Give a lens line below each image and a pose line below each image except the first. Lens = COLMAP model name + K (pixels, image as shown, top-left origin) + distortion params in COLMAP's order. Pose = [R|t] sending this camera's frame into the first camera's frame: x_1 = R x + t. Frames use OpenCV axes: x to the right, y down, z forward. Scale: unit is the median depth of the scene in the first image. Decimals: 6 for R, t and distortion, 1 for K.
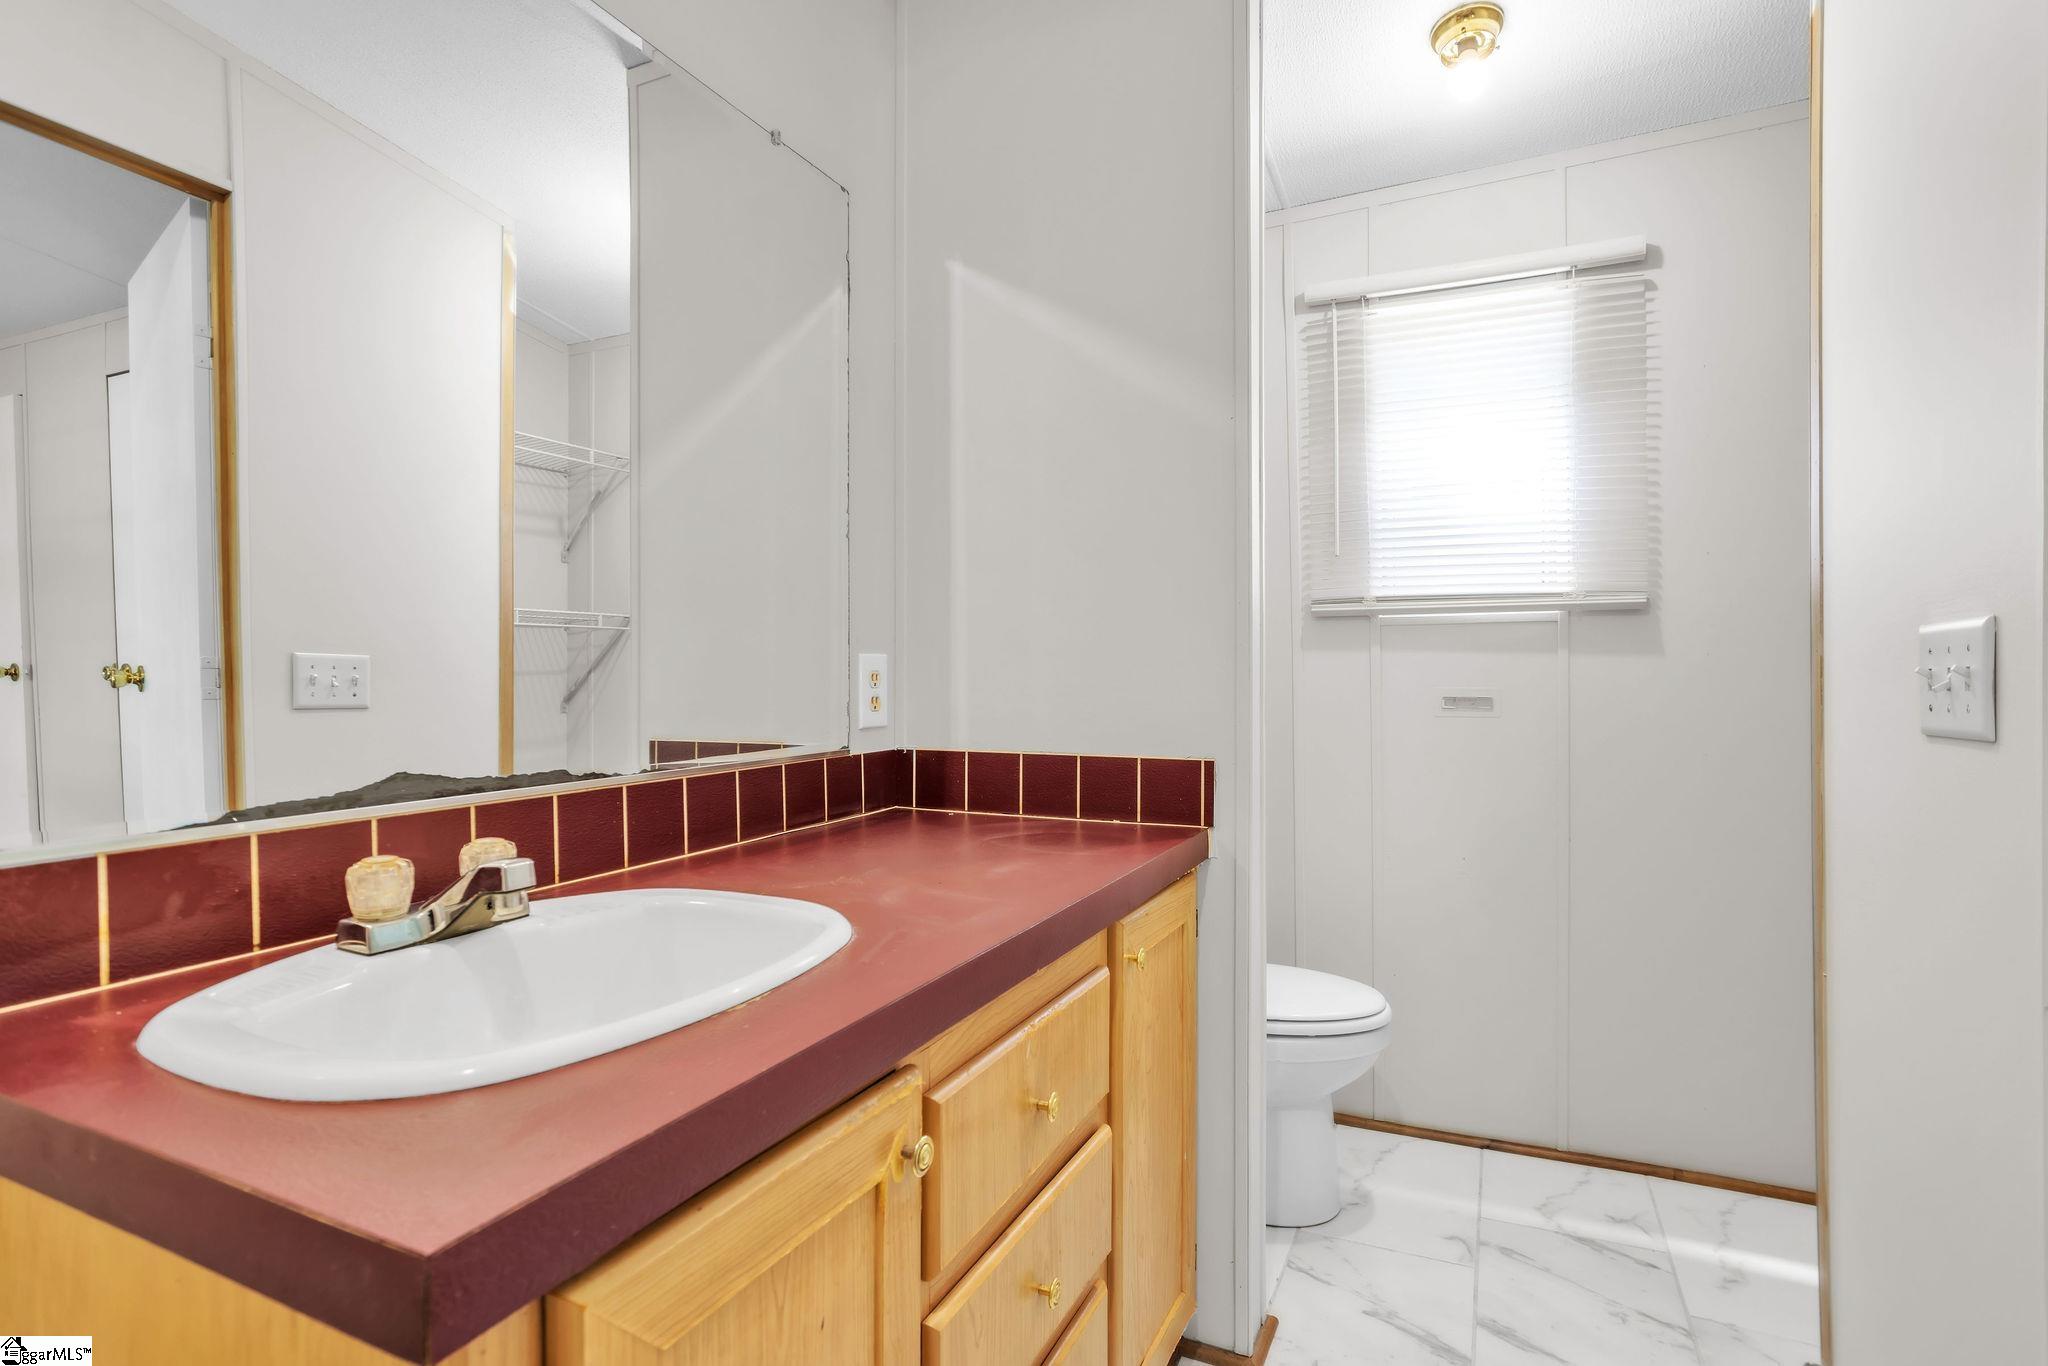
lens RADIAL K [[998.6, 0, 1024.0], [0, 998.6, 683.0], [0, 0, 1]] dist [-0.039452, 0.033847]
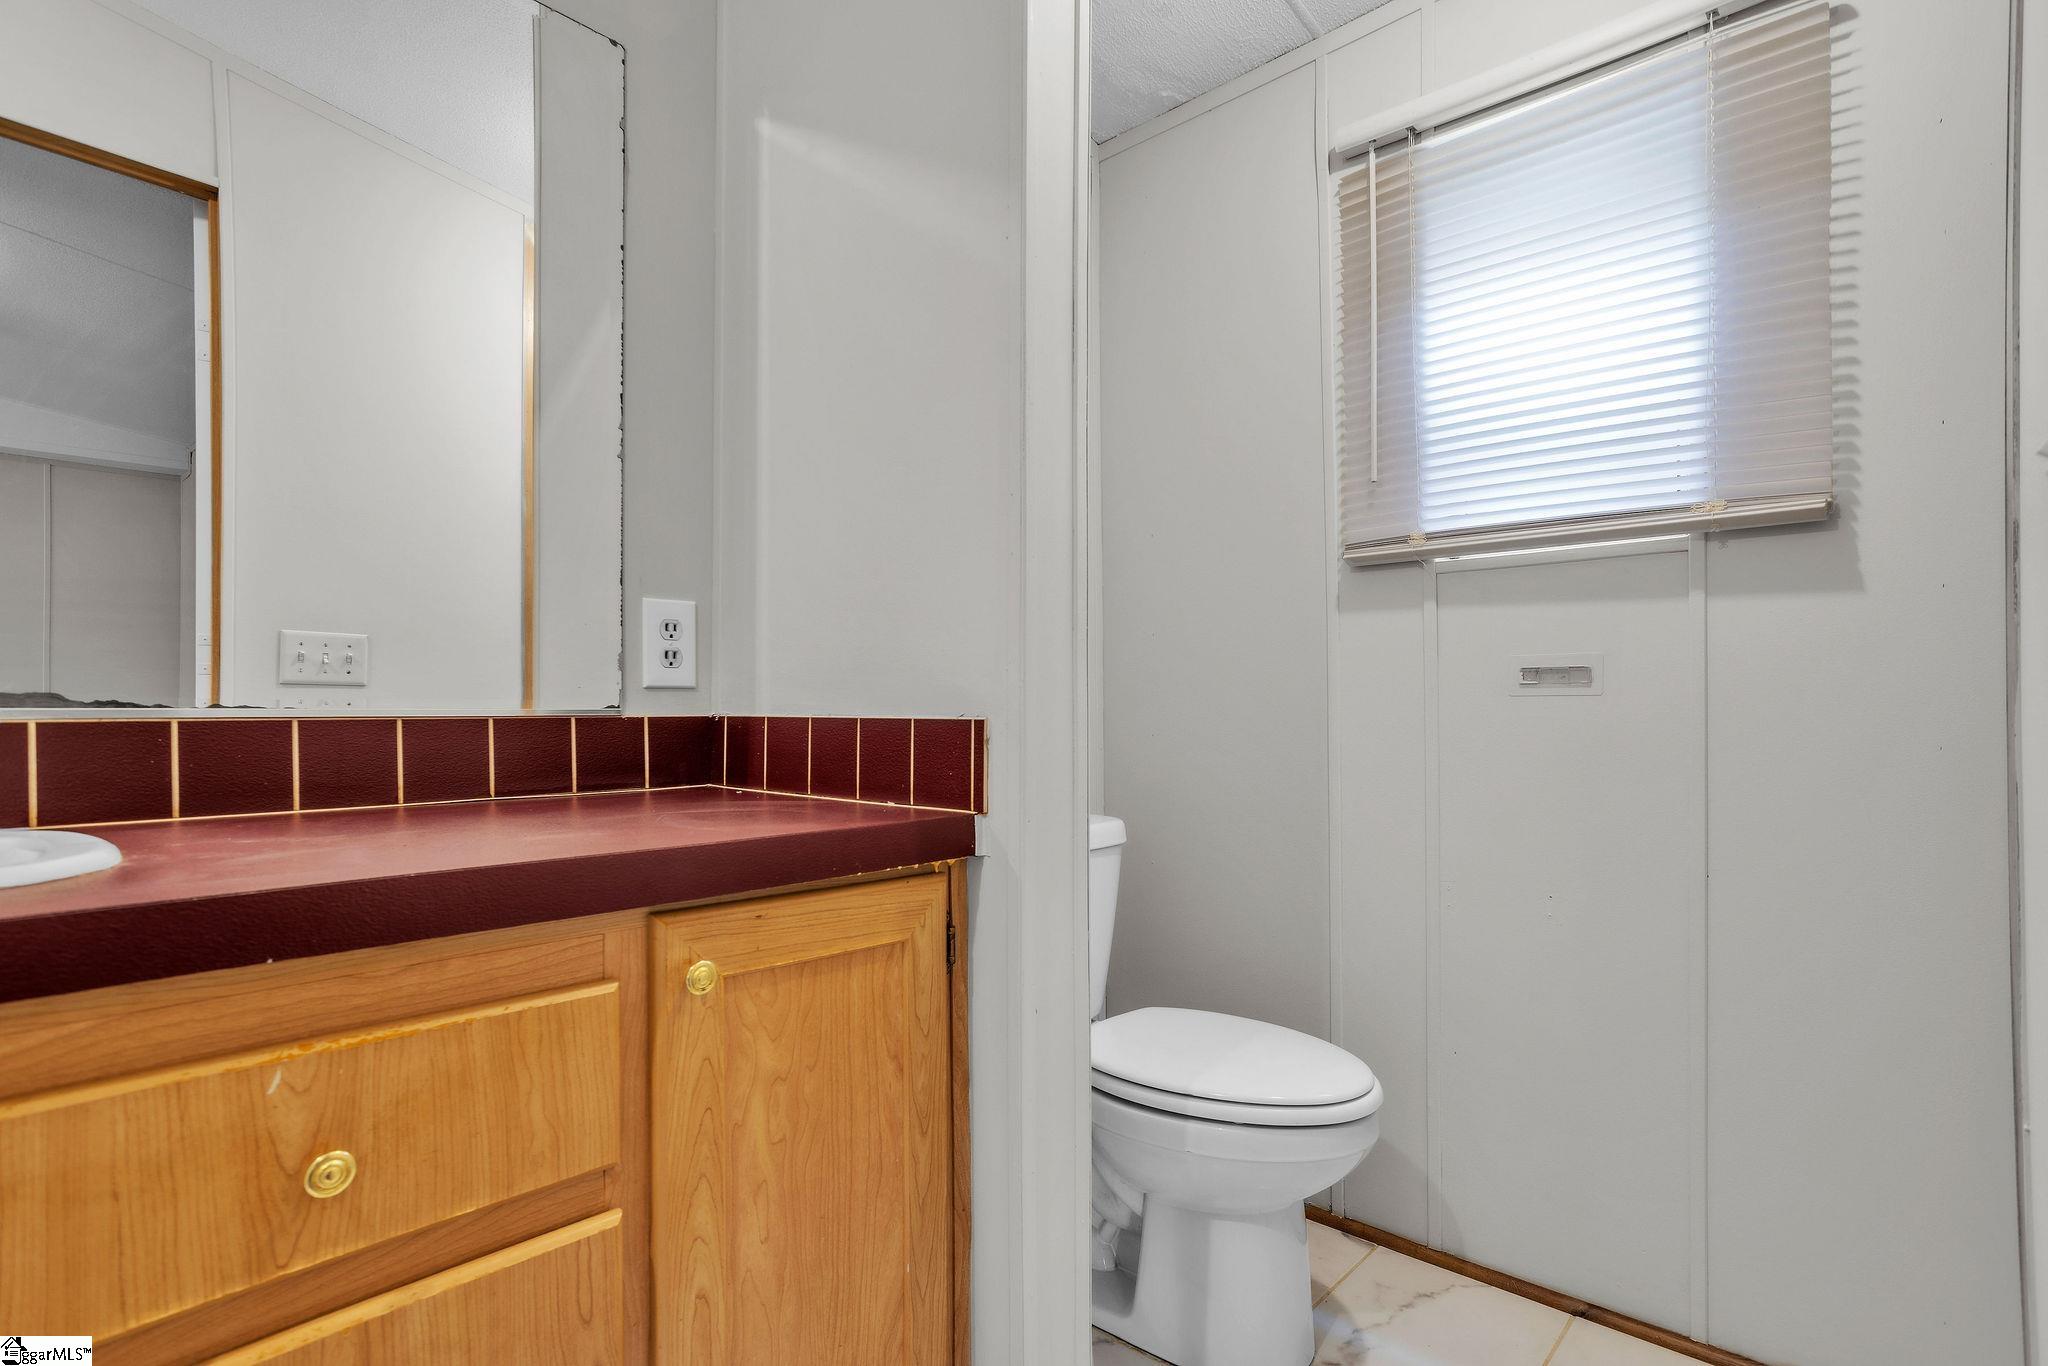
lens RADIAL K [[994.3, 0, 1028.3], [0, 994.3, 710.1], [0, 0, 1]] dist [-0.018965, 0.010089]
pose [[0.957930, 0.005196, -0.286956, 0.317762], [-0.006631, 0.999970, -0.004028, 0.054831], [0.286927, 0.005761, 0.957935, 0.241164]]
